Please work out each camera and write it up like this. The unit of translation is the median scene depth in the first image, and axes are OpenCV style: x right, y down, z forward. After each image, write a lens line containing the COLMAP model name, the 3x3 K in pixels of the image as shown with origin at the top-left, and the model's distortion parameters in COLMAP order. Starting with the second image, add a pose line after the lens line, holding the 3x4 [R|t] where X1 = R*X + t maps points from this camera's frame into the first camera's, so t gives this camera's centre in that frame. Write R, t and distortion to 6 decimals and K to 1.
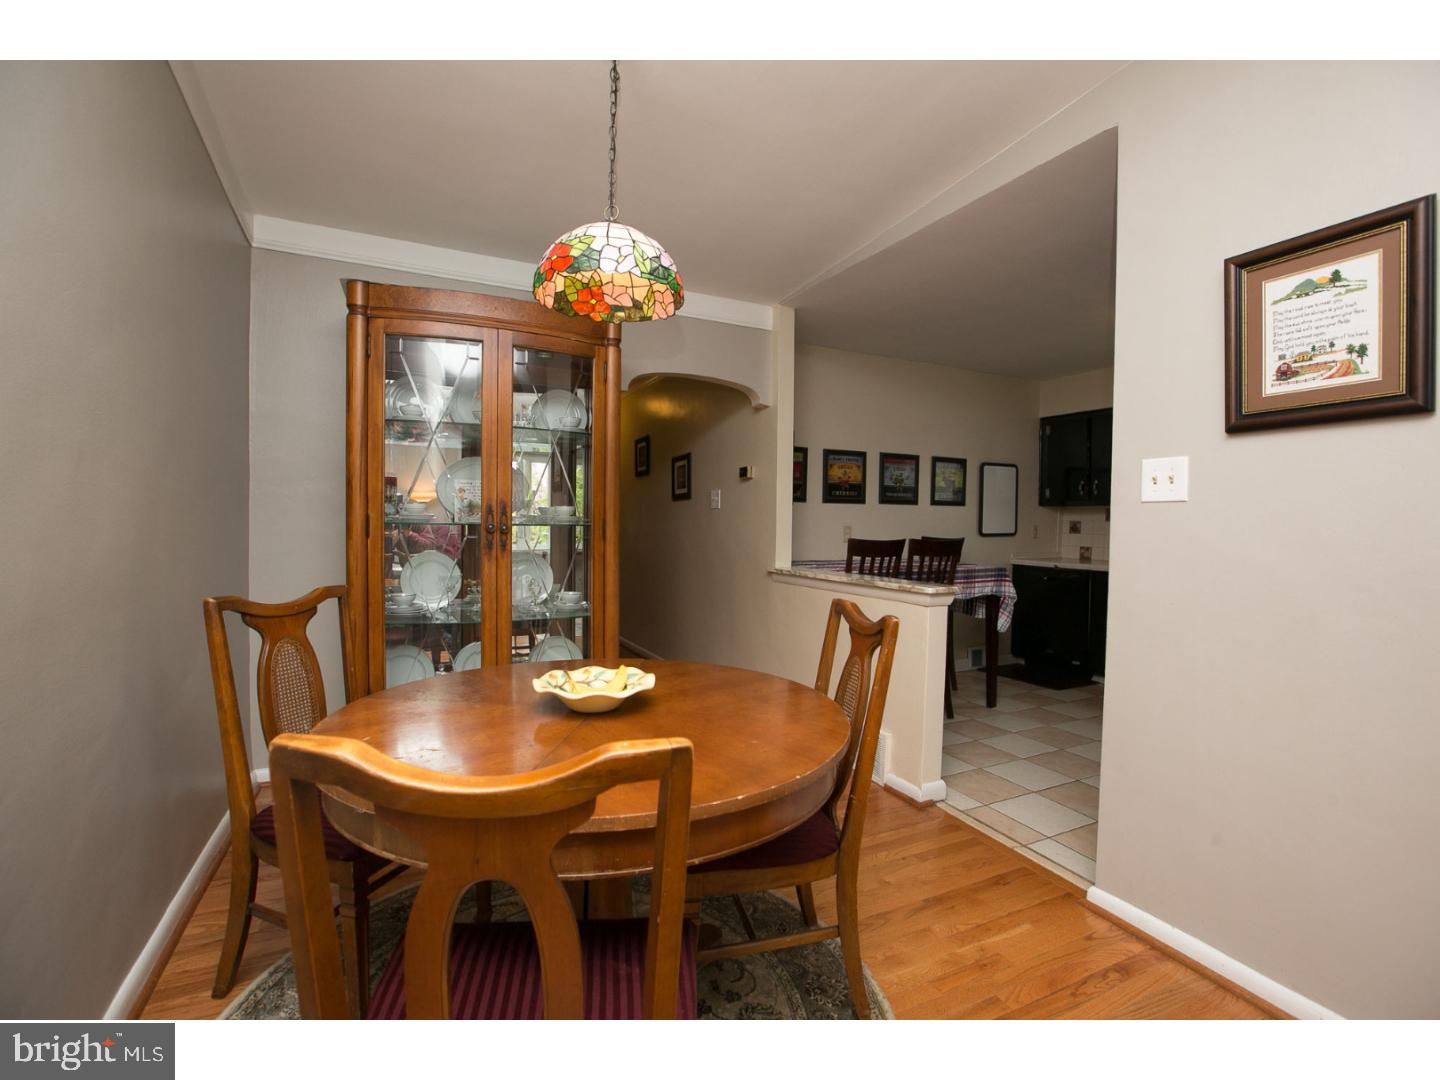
lens RADIAL K [[664.2, 0, 732.2], [0, 664.2, 535.9], [0, 0, 1]] dist [-0.055183, 0.020738]
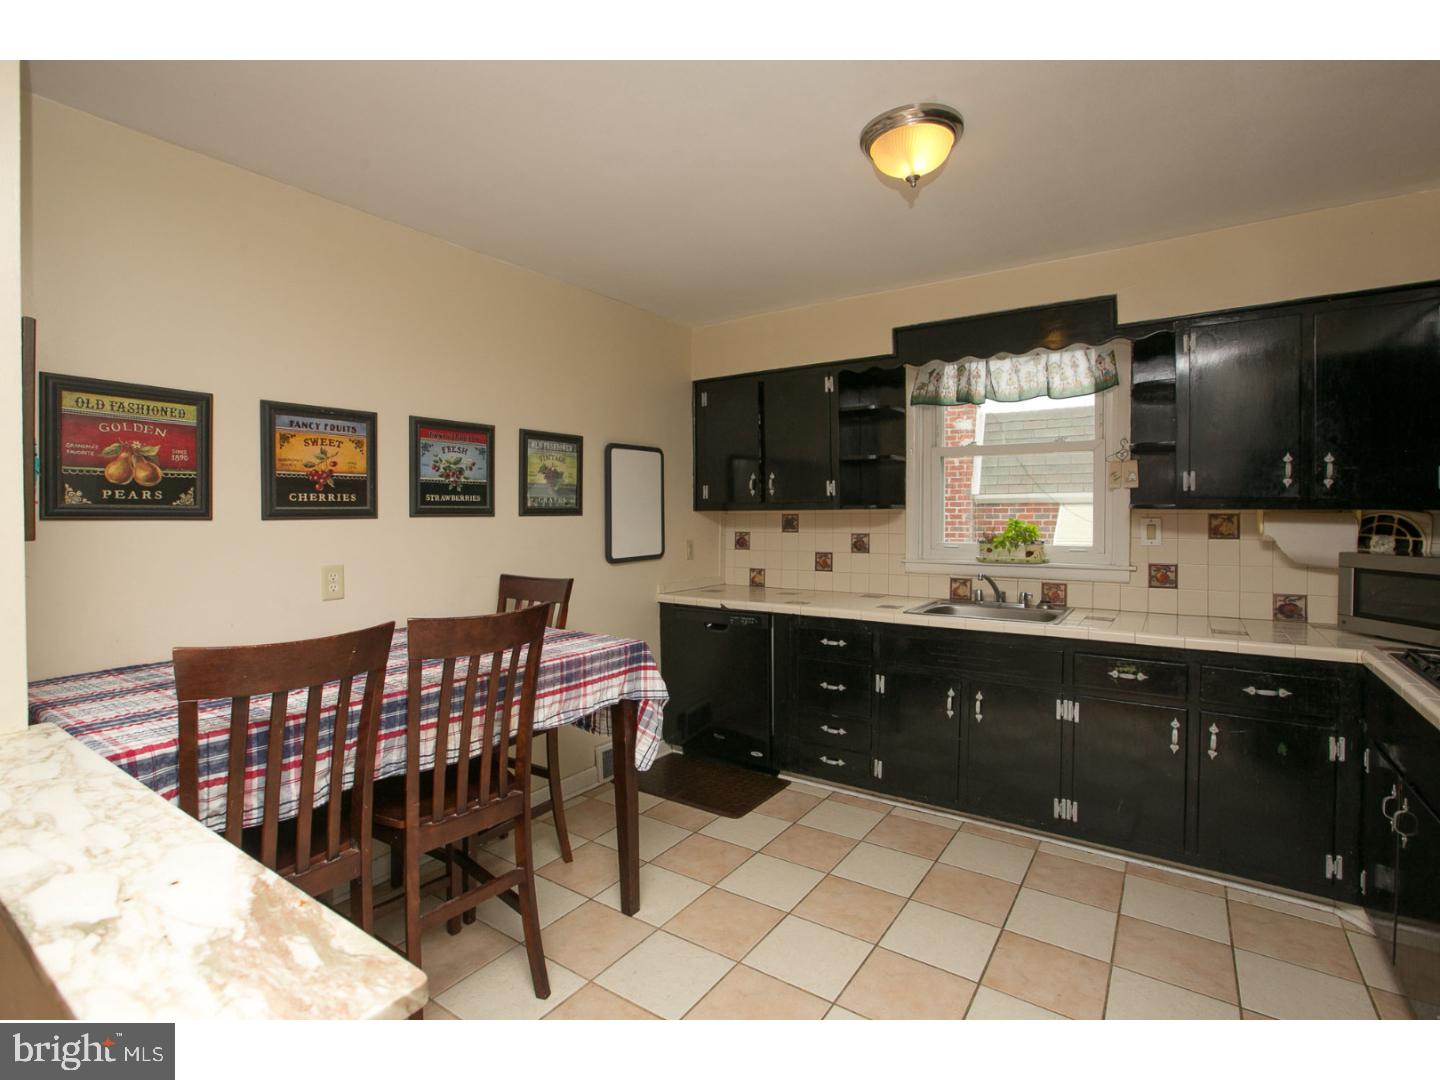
lens RADIAL K [[664.2, 0, 732.2], [0, 664.2, 535.9], [0, 0, 1]] dist [-0.055183, 0.020738]
pose [[0.873338, -0.033378, 0.485970, 0.190551], [0.027307, 0.999436, 0.019571, -0.036591], [-0.486349, -0.003821, 0.873756, 0.434664]]
